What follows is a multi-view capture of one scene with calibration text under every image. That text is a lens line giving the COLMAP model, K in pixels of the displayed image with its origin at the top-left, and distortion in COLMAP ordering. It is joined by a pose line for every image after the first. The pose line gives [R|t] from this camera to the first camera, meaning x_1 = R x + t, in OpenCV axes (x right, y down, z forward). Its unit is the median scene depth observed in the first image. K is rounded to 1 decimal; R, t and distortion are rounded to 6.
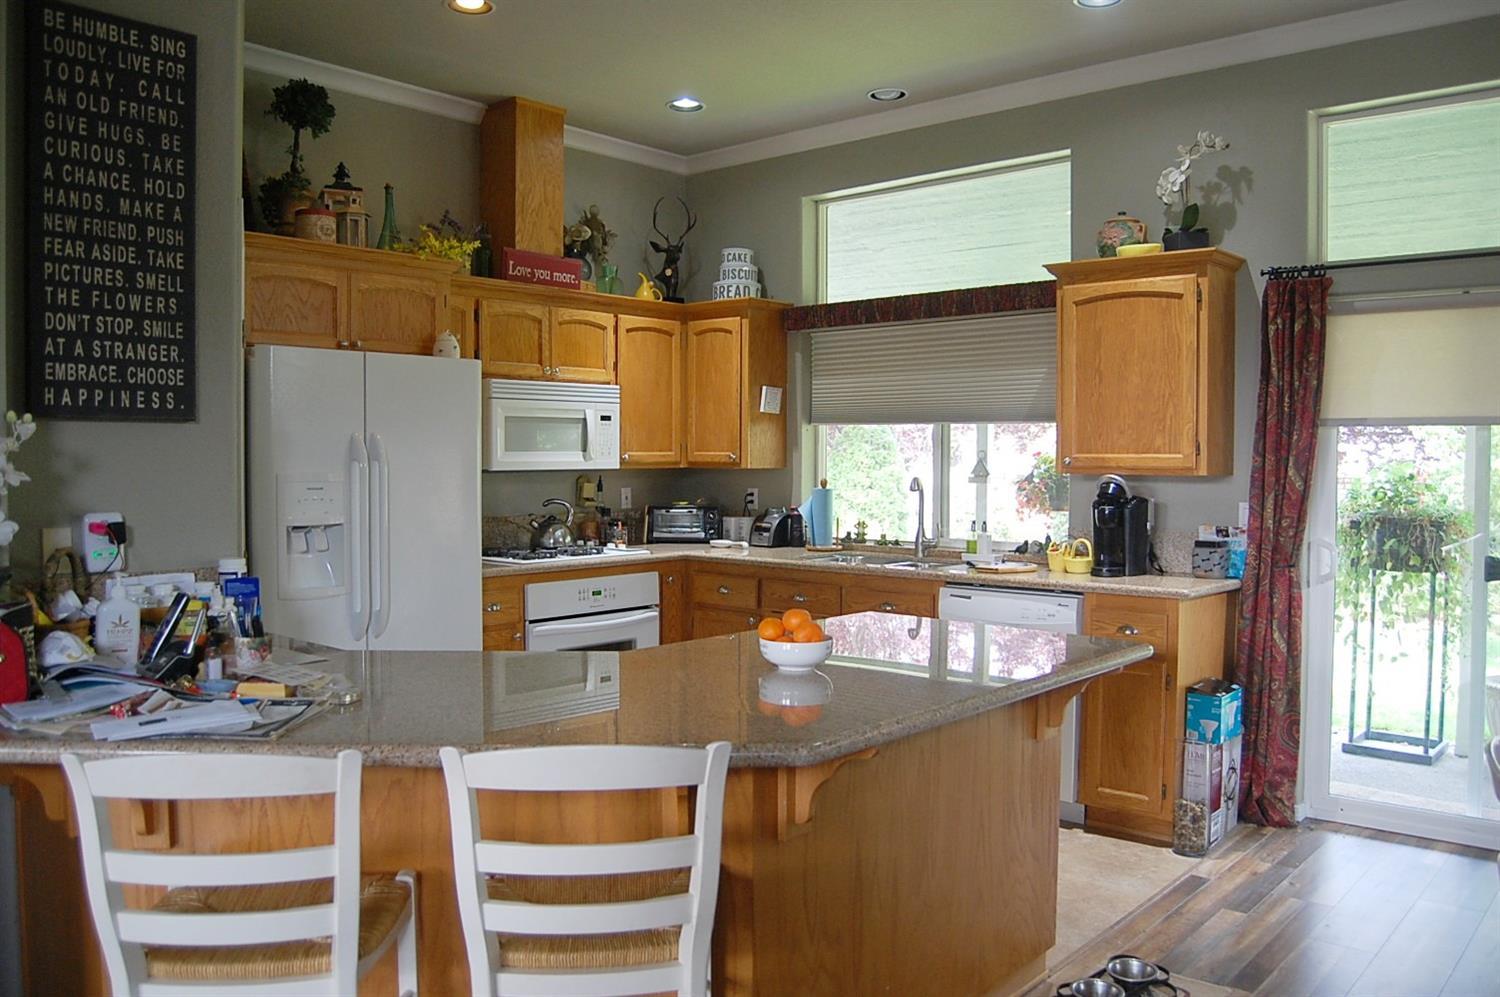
lens RADIAL K [[1201.2, 0, 749.9], [0, 1201.2, 501.8], [0, 0, 1]] dist [-0.085107, -0.005233]
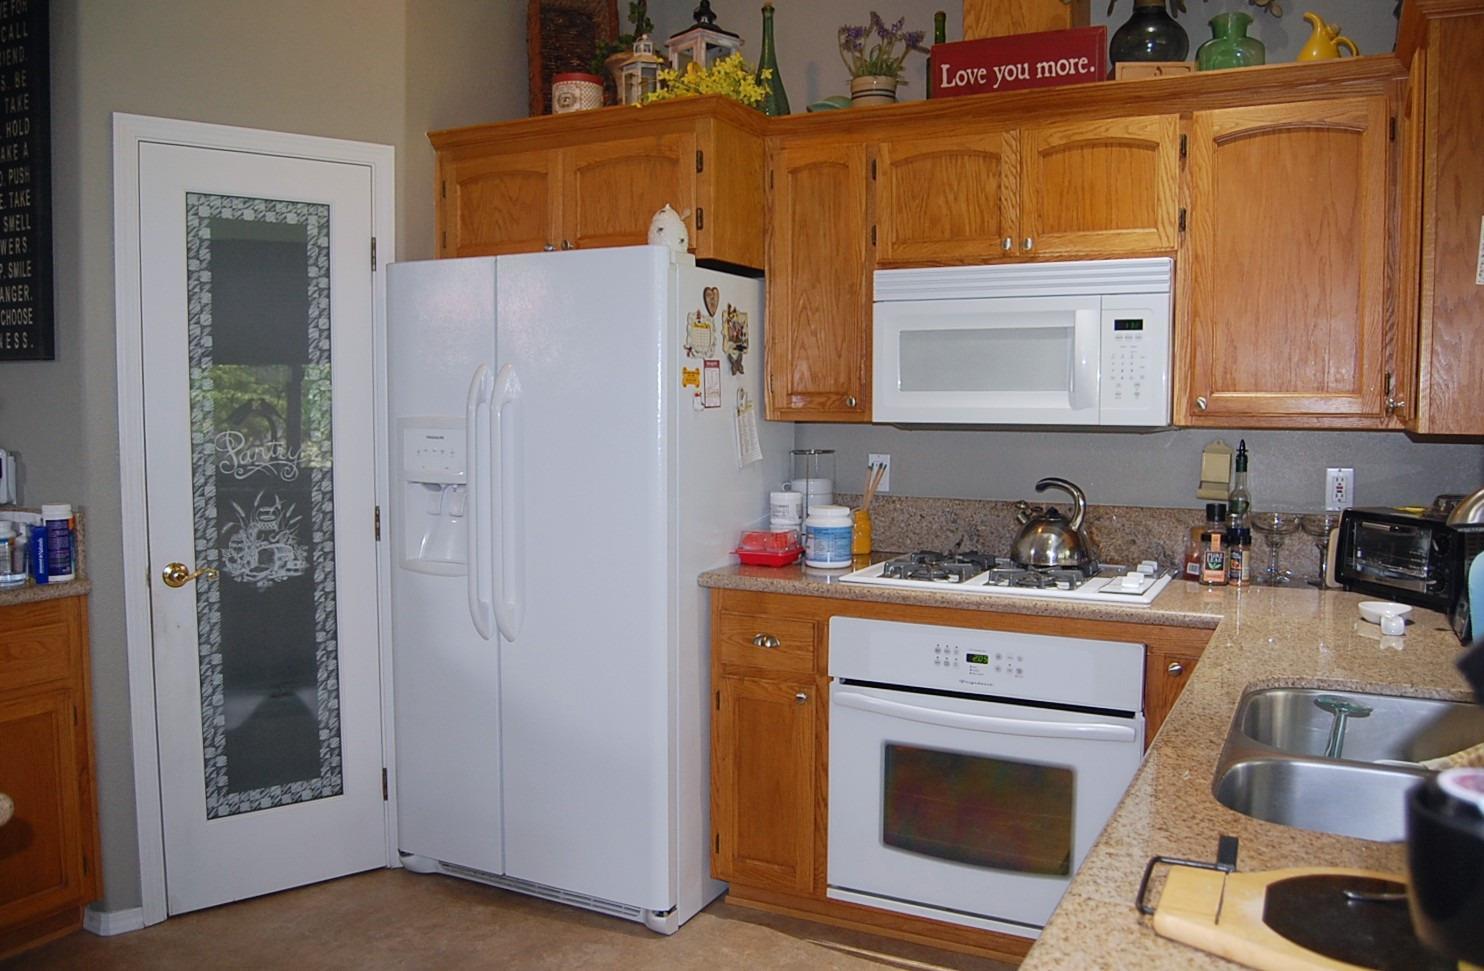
lens RADIAL K [[1187.9, 0, 740.9], [0, 1187.9, 482.7], [0, 0, 1]] dist [-0.076828, 0.008188]
pose [[0.240536, 0.066876, -0.968334, 0.174242], [-0.041674, 0.997415, 0.058533, -0.013753], [0.969745, 0.026275, 0.242701, 0.387867]]
